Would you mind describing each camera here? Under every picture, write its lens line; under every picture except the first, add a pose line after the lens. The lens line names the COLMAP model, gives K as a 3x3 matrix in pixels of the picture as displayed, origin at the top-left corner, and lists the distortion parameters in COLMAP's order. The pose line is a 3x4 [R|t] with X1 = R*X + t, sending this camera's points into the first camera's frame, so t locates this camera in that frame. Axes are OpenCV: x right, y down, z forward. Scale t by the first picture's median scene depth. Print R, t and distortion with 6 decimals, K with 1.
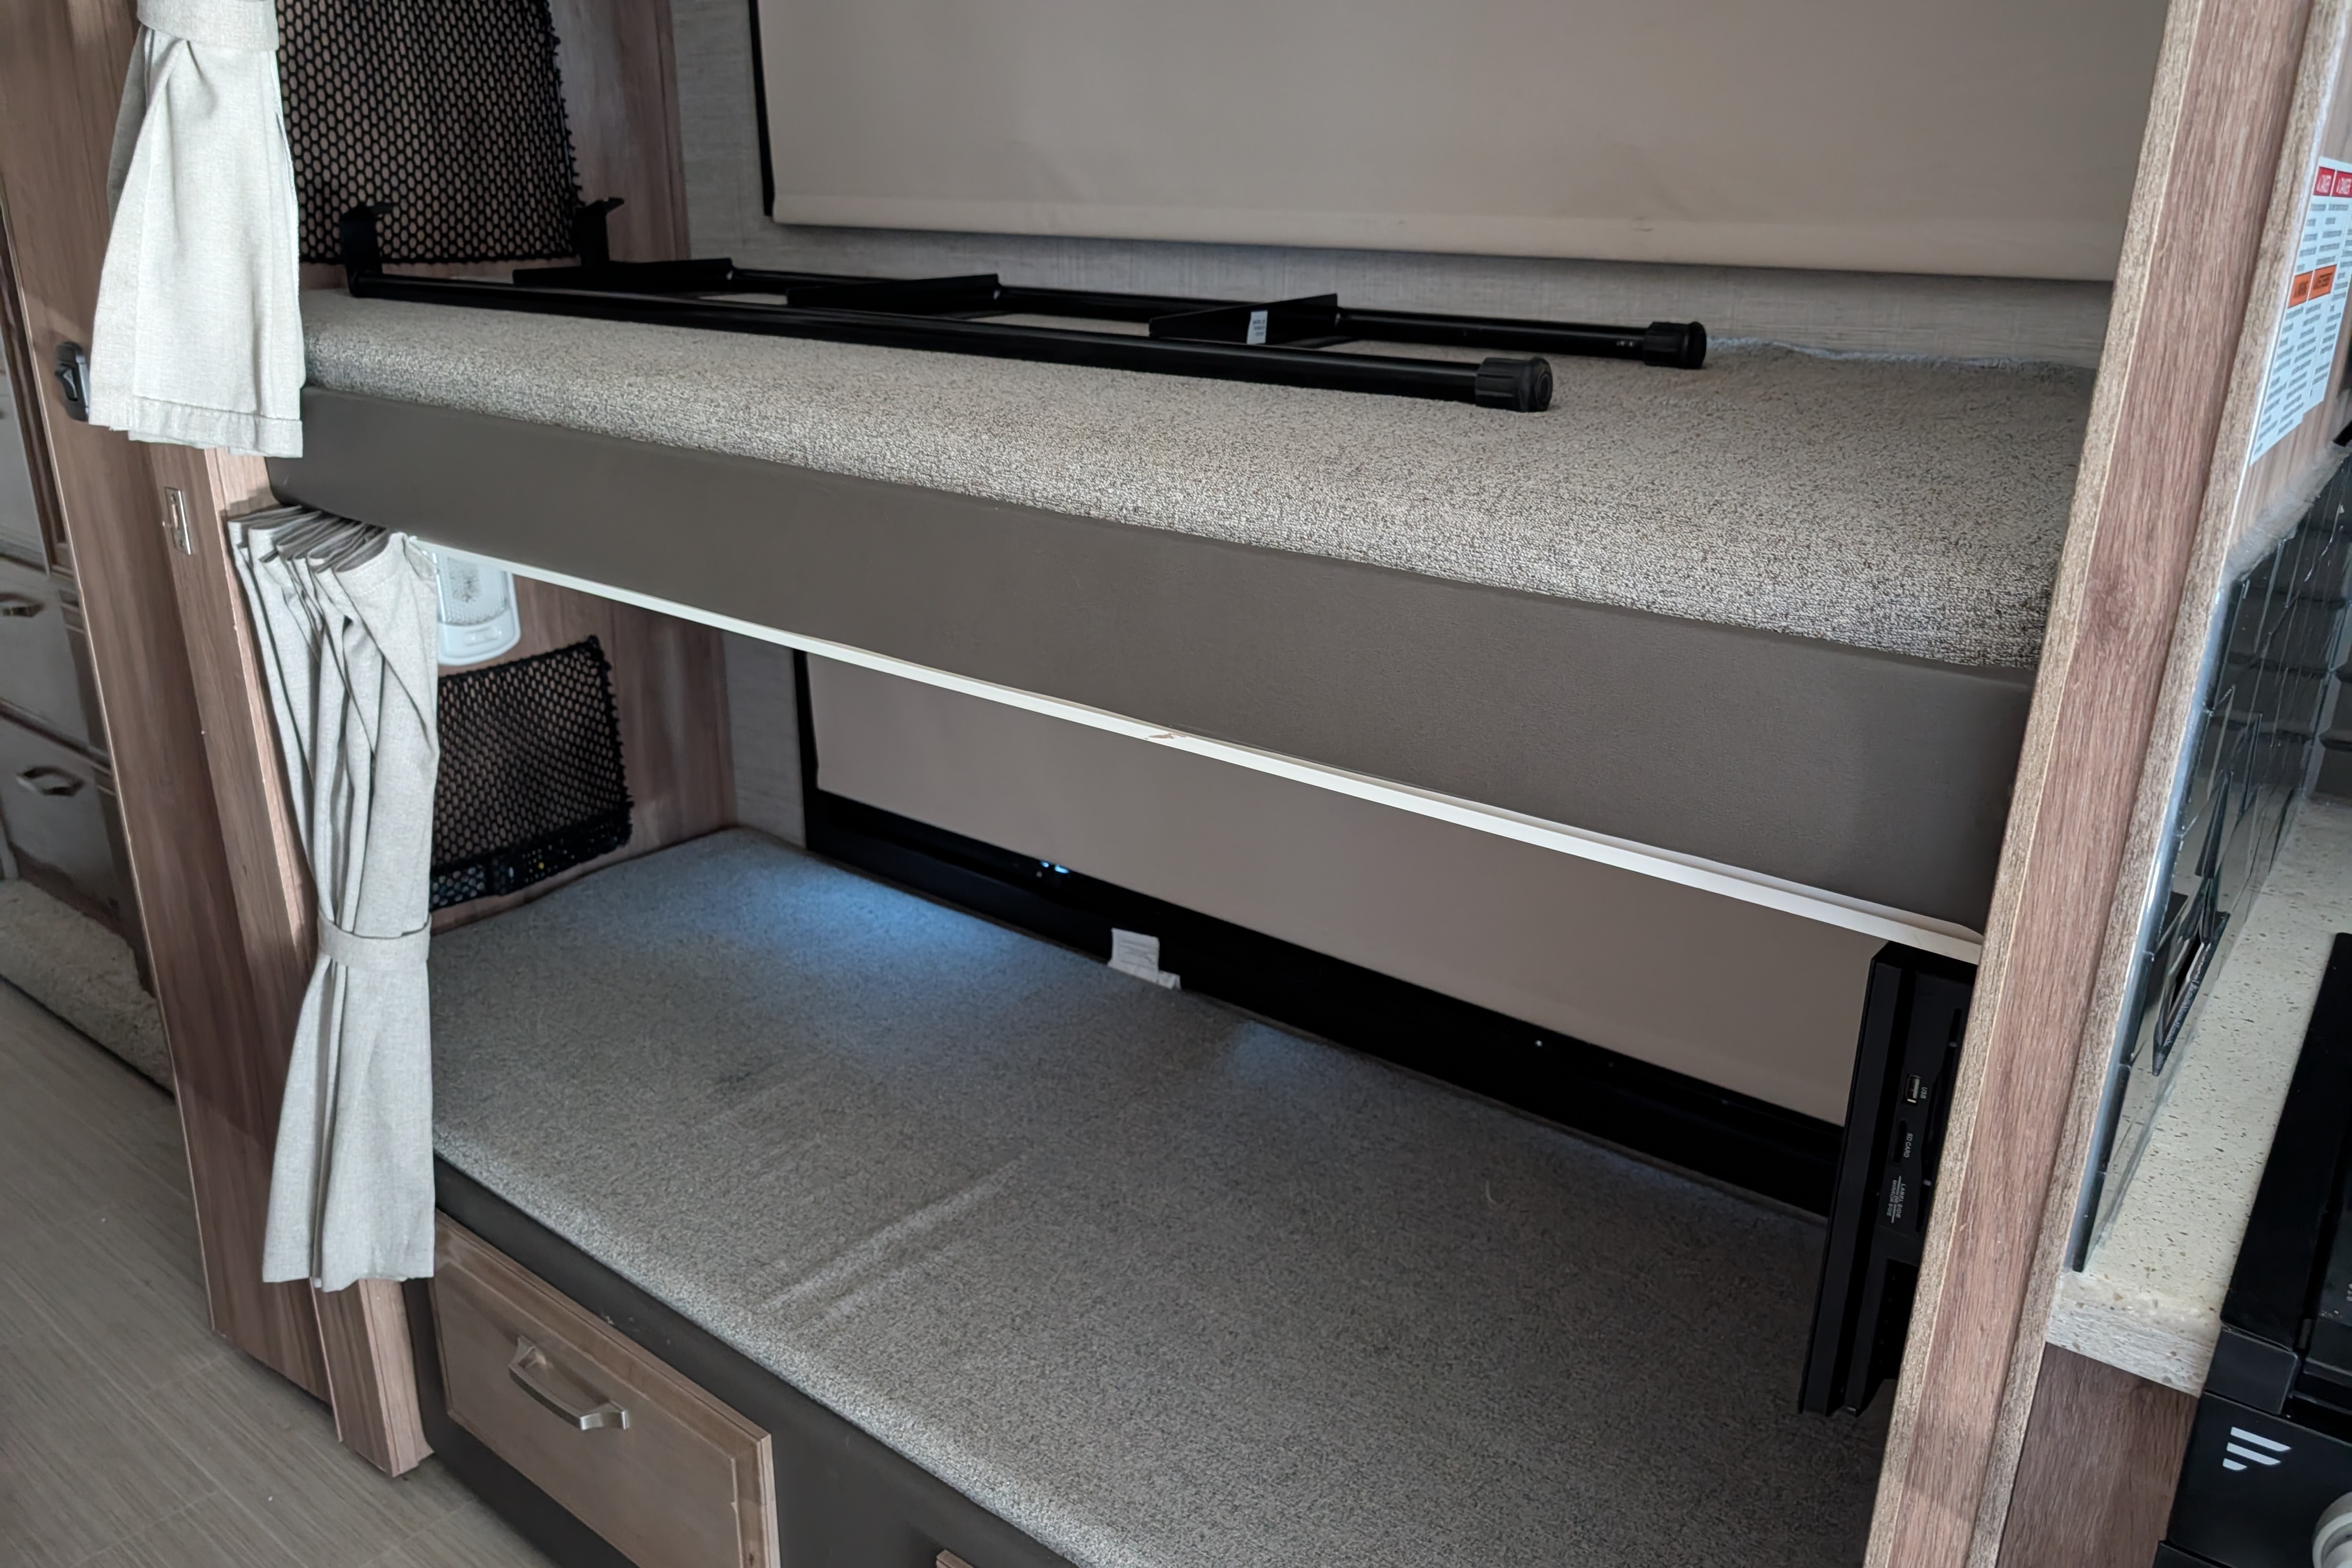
lens RADIAL K [[1698.8, 0, 1160.4], [0, 1698.8, 779.4], [0, 0, 1]] dist [0.003609, -0.000919]
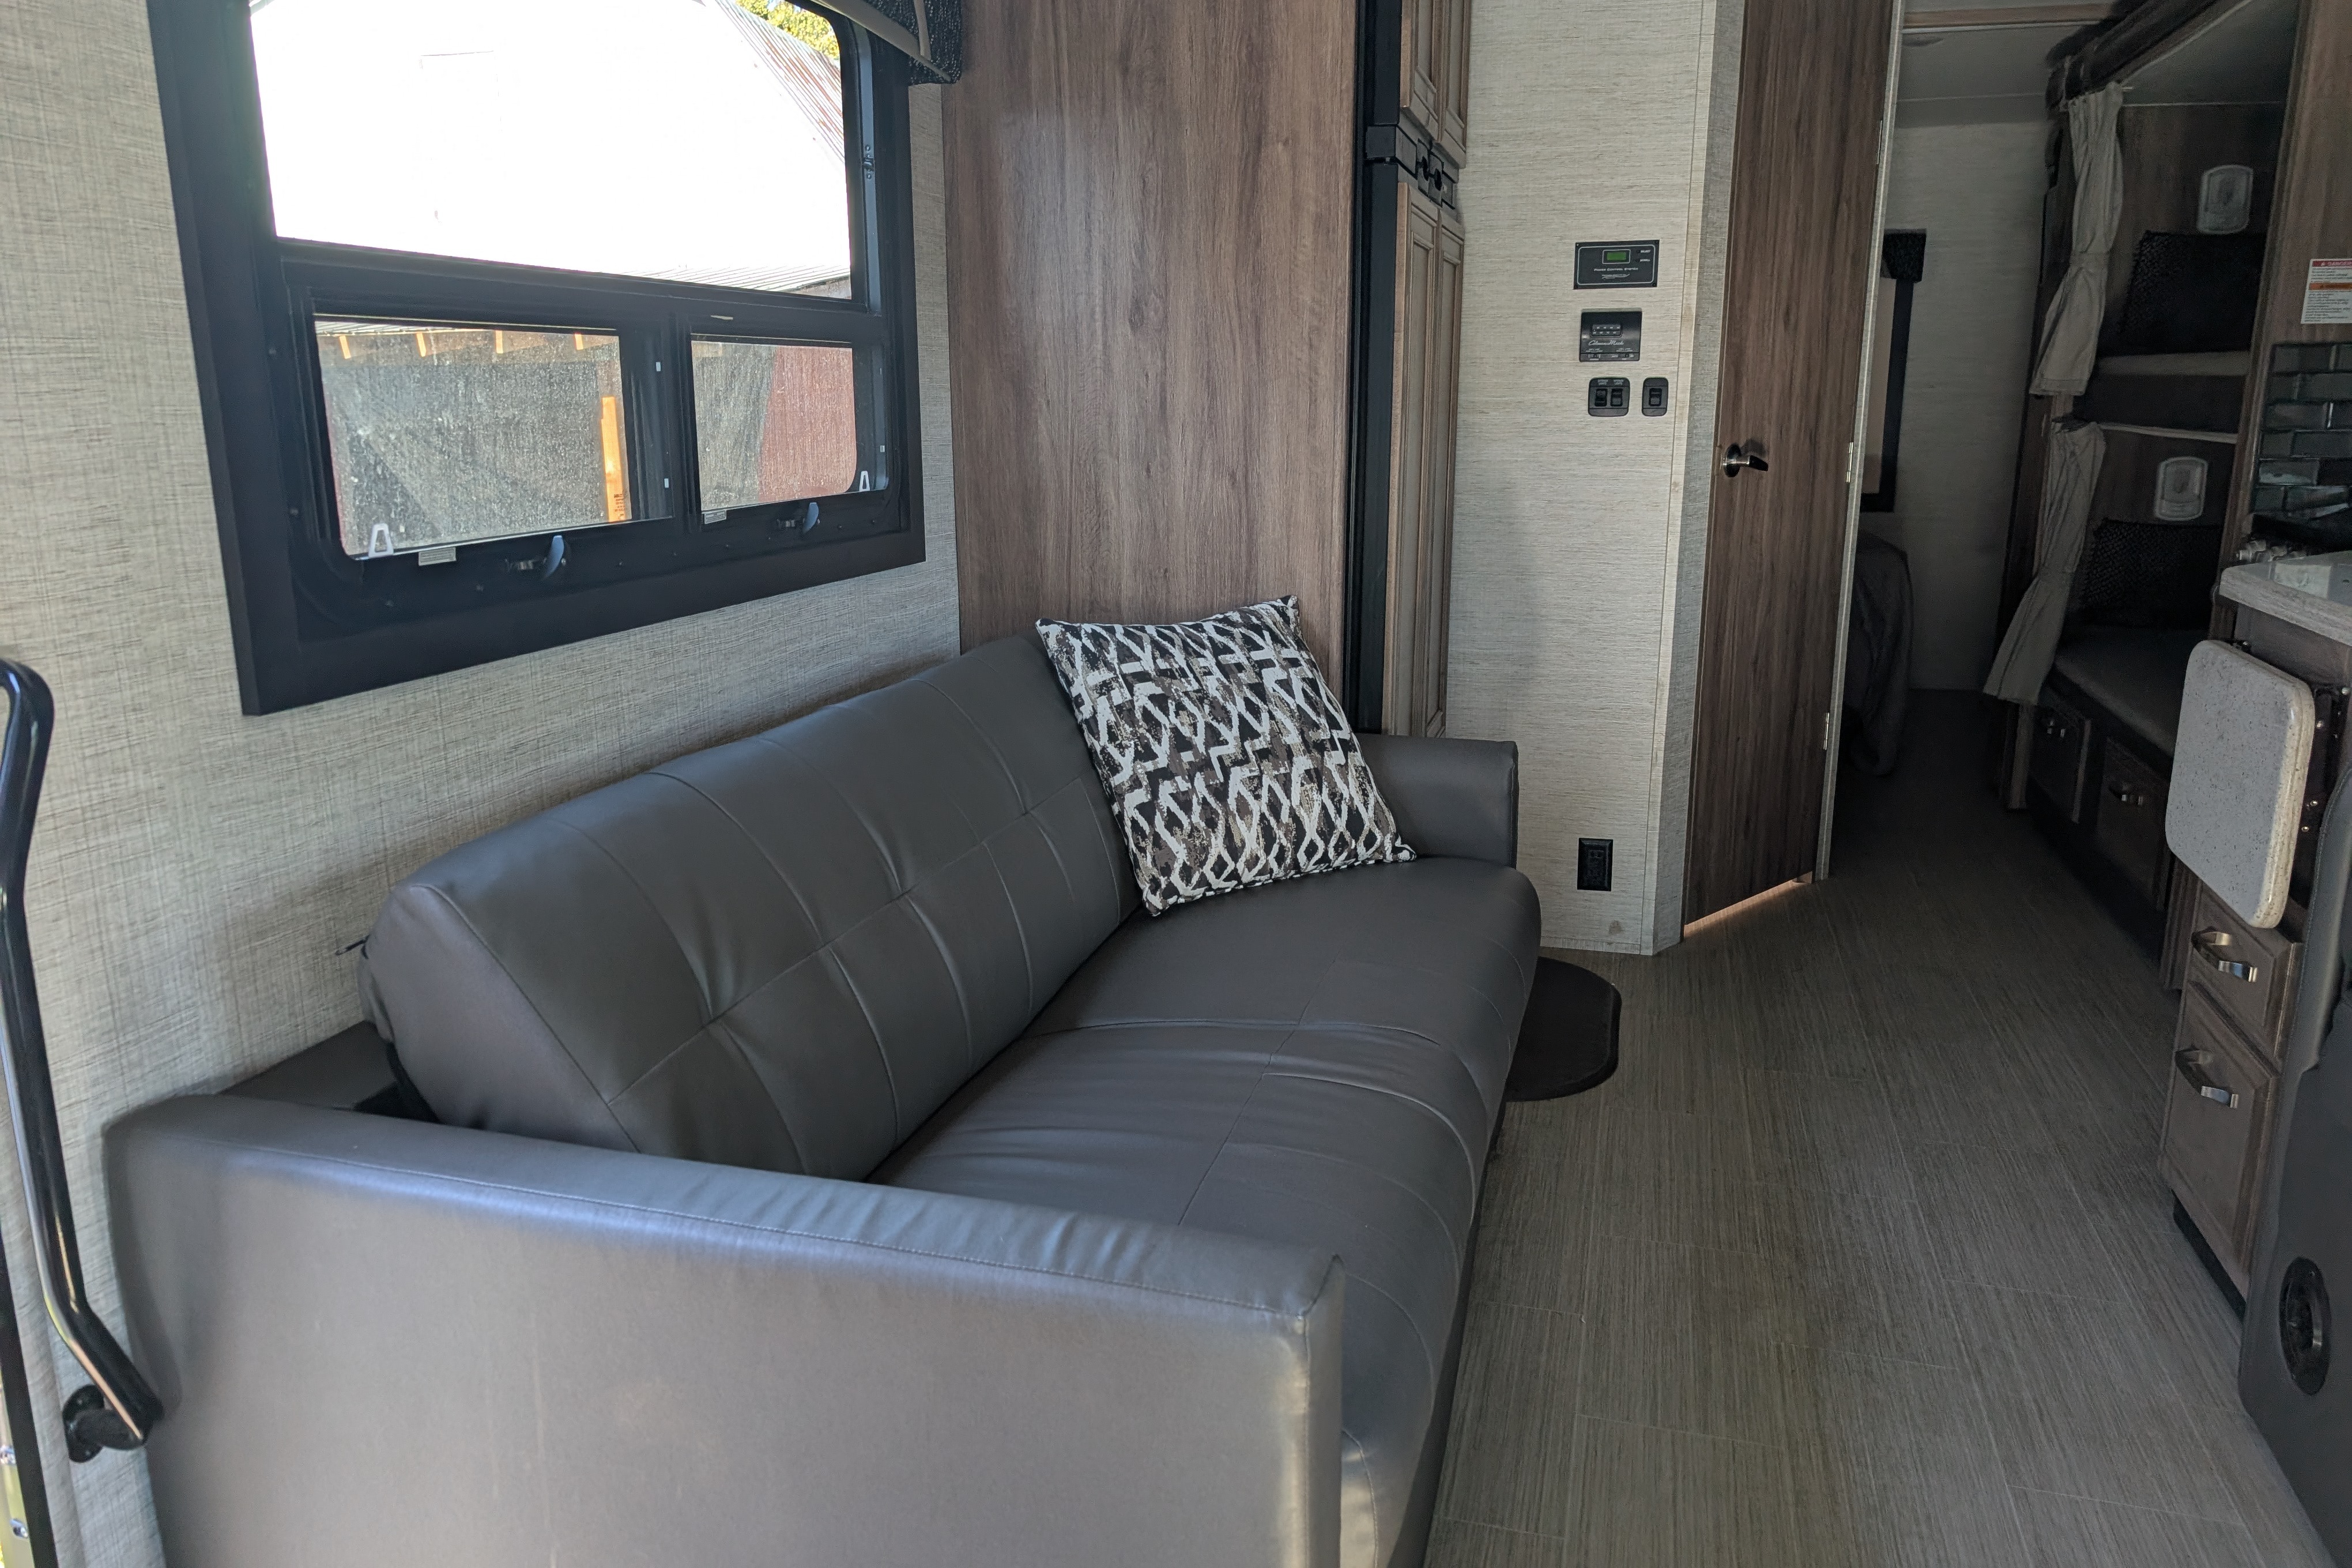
lens RADIAL K [[1698.8, 0, 1160.4], [0, 1698.8, 779.4], [0, 0, 1]] dist [0.003609, -0.000919]
pose [[0.373064, 0.203422, -0.905231, 1.709219], [-0.320037, 0.944001, 0.080240, 0.710997], [0.870862, 0.259772, 0.417275, -1.464705]]
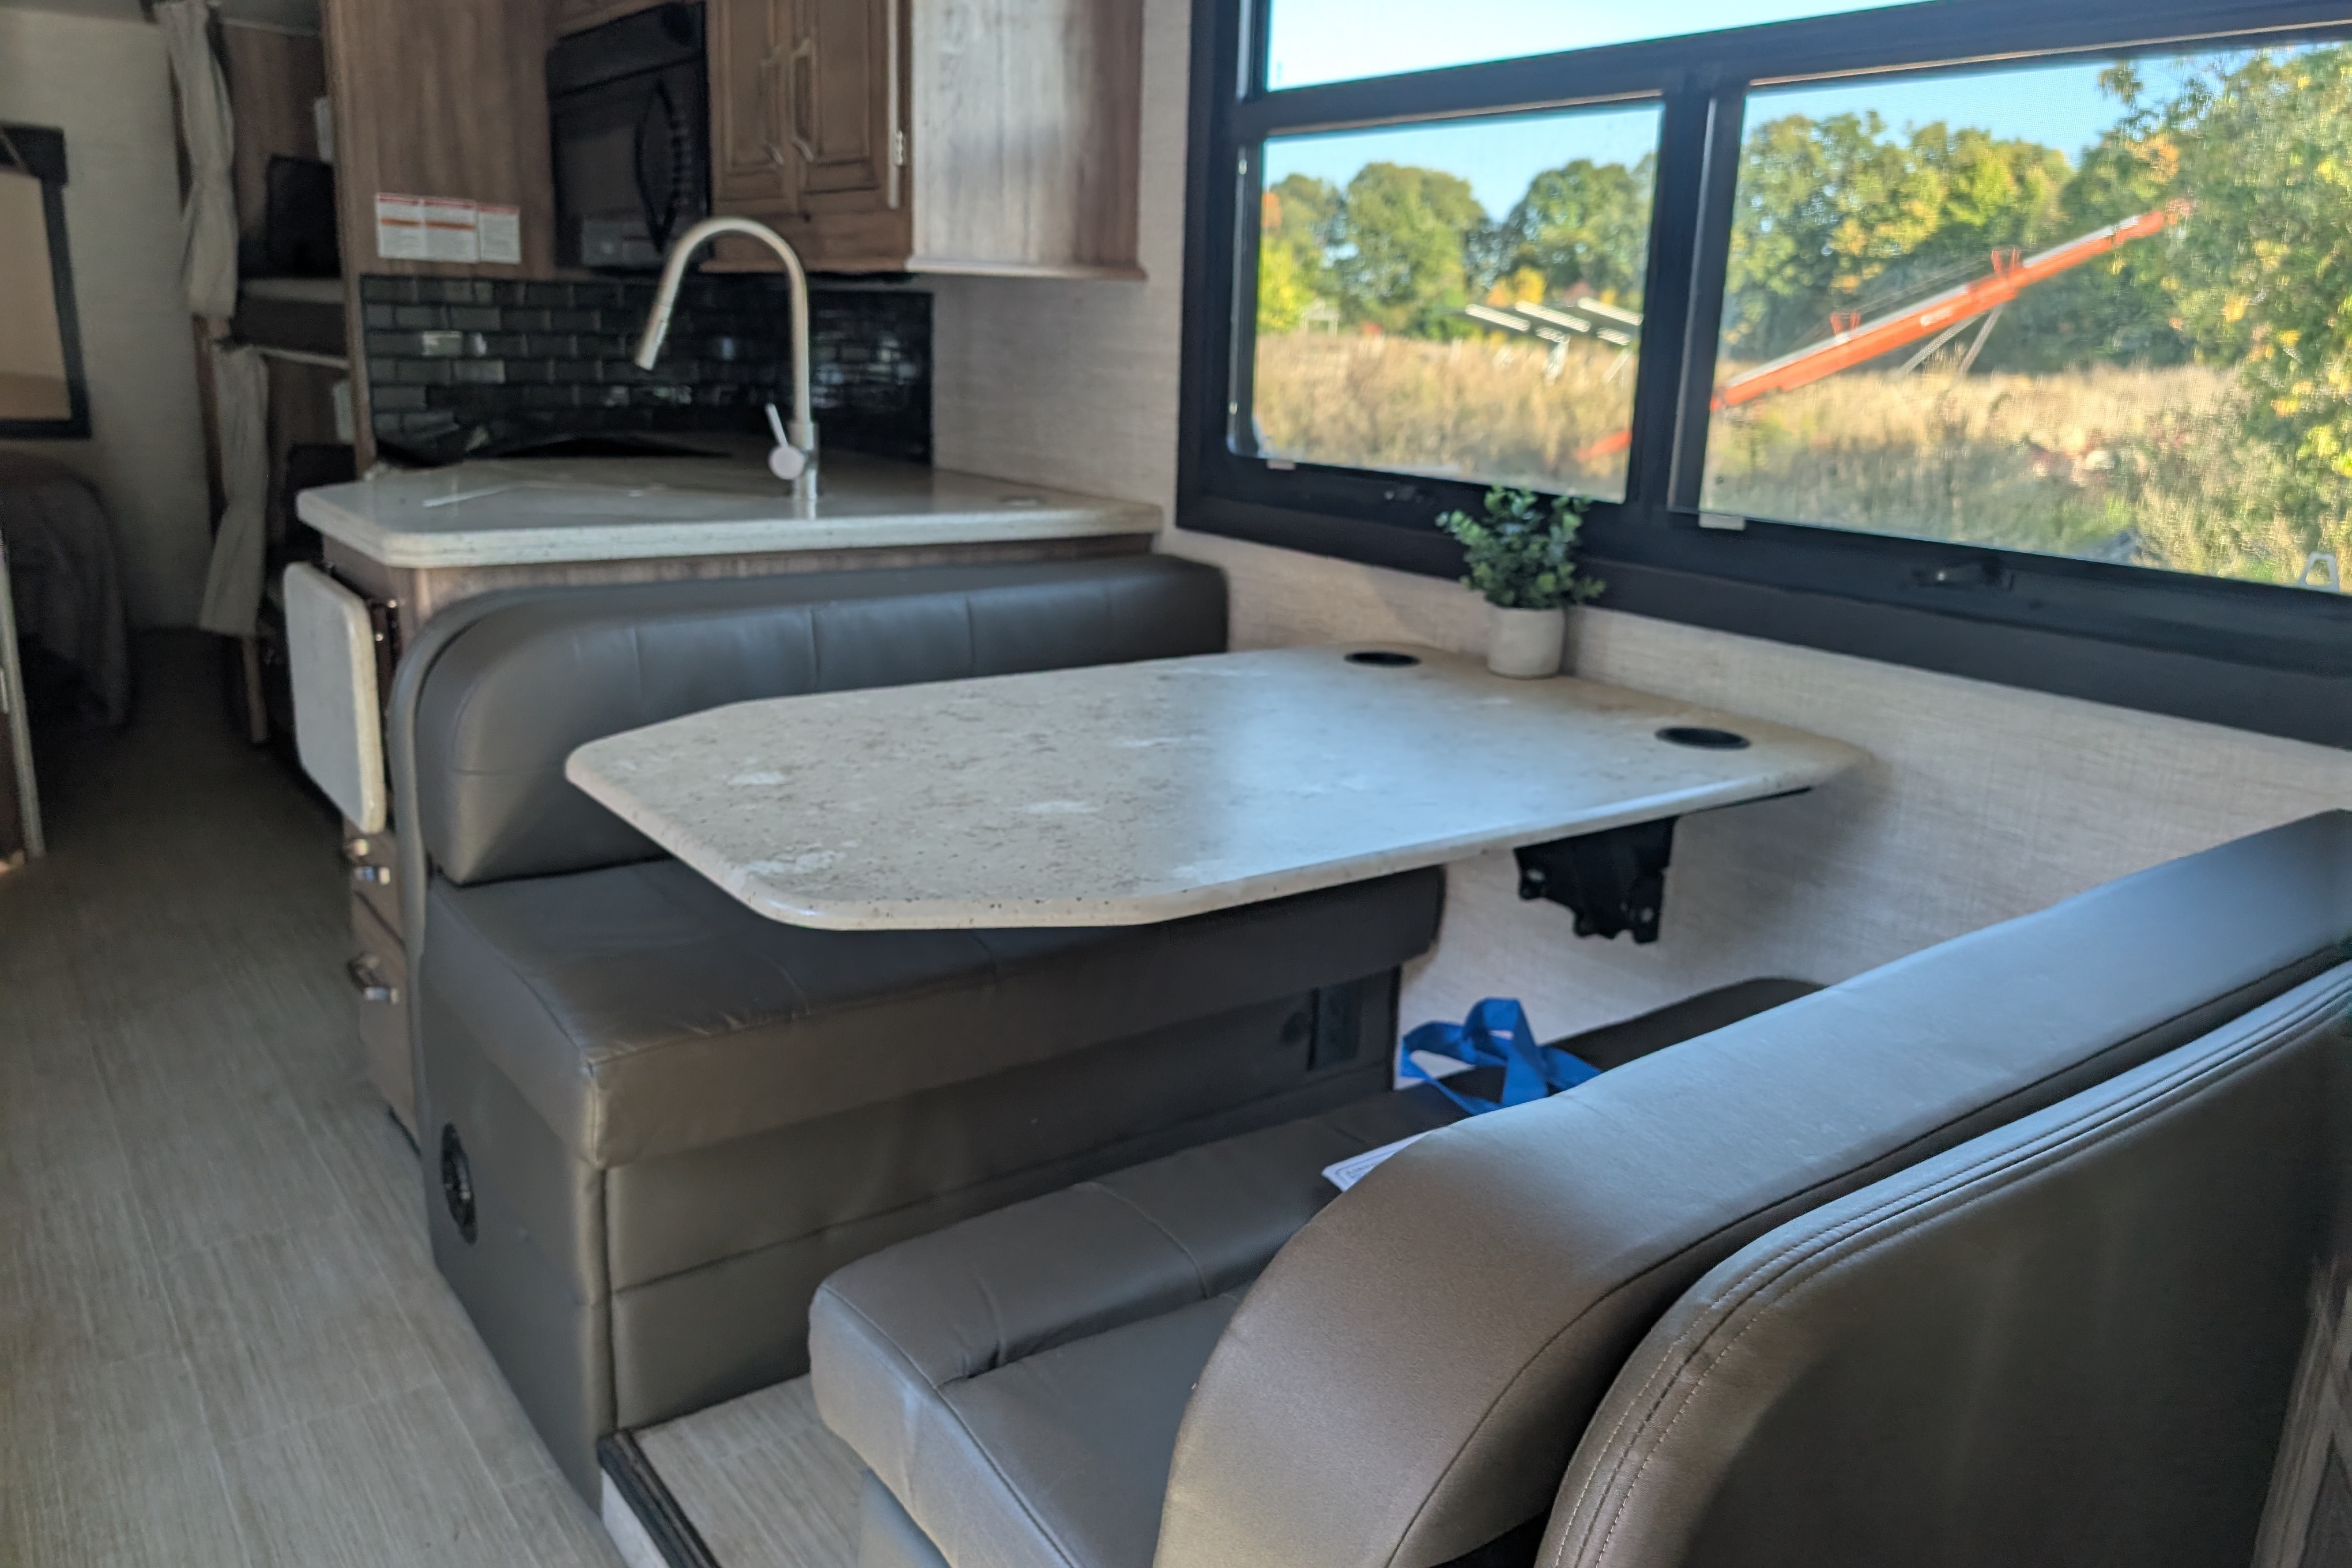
lens RADIAL K [[1698.8, 0, 1160.4], [0, 1698.8, 779.4], [0, 0, 1]] dist [0.003609, -0.000919]
pose [[0.963869, 0.095877, -0.248526, 1.836036], [-0.122221, 0.988155, -0.092804, 0.653610], [0.236684, 0.119826, 0.964169, -1.323722]]
